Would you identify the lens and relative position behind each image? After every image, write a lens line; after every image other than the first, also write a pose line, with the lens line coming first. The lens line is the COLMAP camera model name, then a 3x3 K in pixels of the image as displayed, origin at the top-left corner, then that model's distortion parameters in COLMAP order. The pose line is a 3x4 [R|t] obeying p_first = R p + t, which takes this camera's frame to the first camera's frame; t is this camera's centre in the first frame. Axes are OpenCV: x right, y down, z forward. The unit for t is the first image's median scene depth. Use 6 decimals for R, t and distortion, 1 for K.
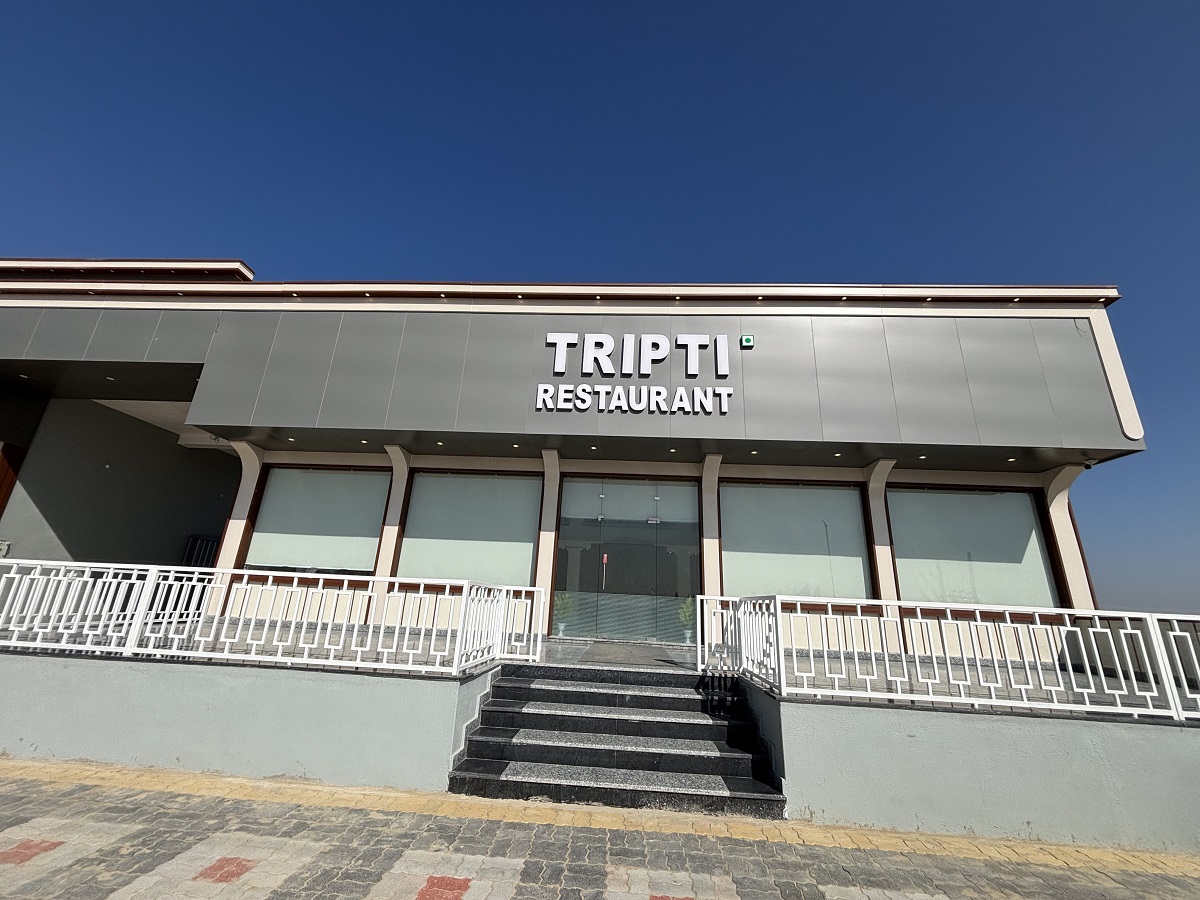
lens RADIAL K [[477.8, 0, 600.0], [0, 477.8, 450.0], [0, 0, 1]] dist [0.001595, 0.000056]
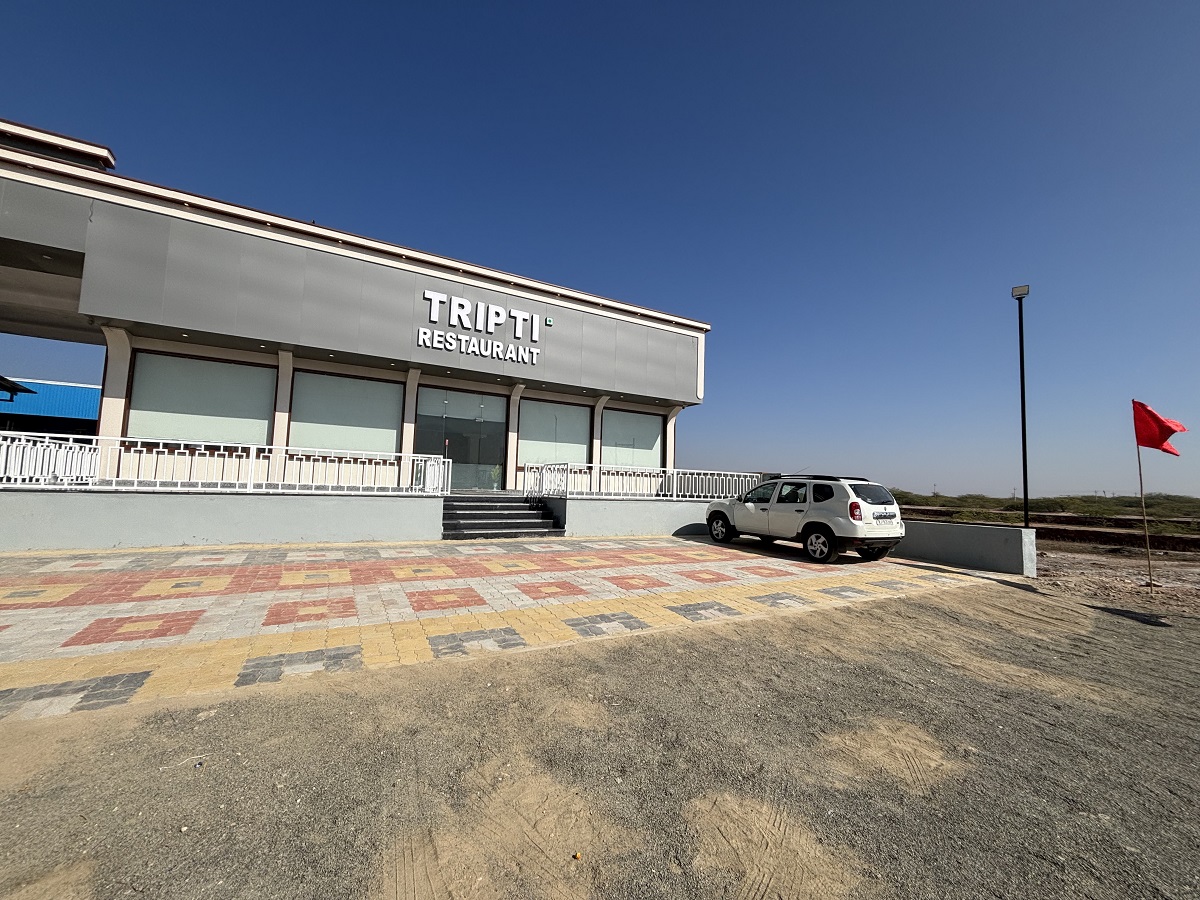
lens RADIAL K [[477.8, 0, 600.0], [0, 477.8, 450.0], [0, 0, 1]] dist [0.001595, 0.000056]
pose [[0.840632, 0.019629, 0.541251, -0.457699], [-0.157252, 0.965140, 0.209231, -0.170313], [-0.518276, -0.260999, 0.814414, -0.604289]]
